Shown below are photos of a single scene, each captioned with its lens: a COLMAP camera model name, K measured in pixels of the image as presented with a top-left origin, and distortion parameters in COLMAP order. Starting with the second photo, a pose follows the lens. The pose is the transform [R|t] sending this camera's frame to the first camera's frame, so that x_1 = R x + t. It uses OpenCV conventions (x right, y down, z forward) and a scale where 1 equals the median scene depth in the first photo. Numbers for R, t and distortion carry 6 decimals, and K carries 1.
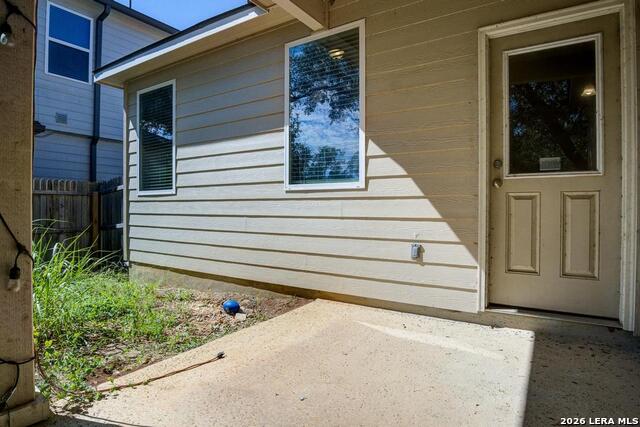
lens RADIAL K [[360.1, 0, 317.2], [0, 360.1, 213.4], [0, 0, 1]] dist [-0.046849, 0.004520]
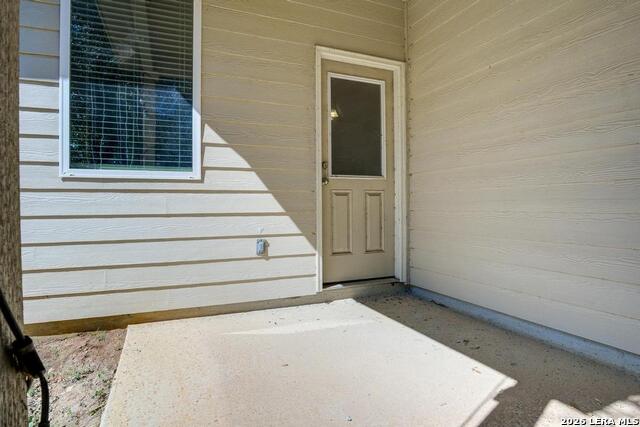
lens RADIAL K [[360.1, 0, 317.4], [0, 360.1, 209.2], [0, 0, 1]] dist [-0.046849, 0.004520]
pose [[0.552813, -0.019047, 0.833088, -0.497231], [0.014903, 0.999805, 0.012970, -0.008116], [-0.833172, 0.005246, 0.552989, 0.346480]]
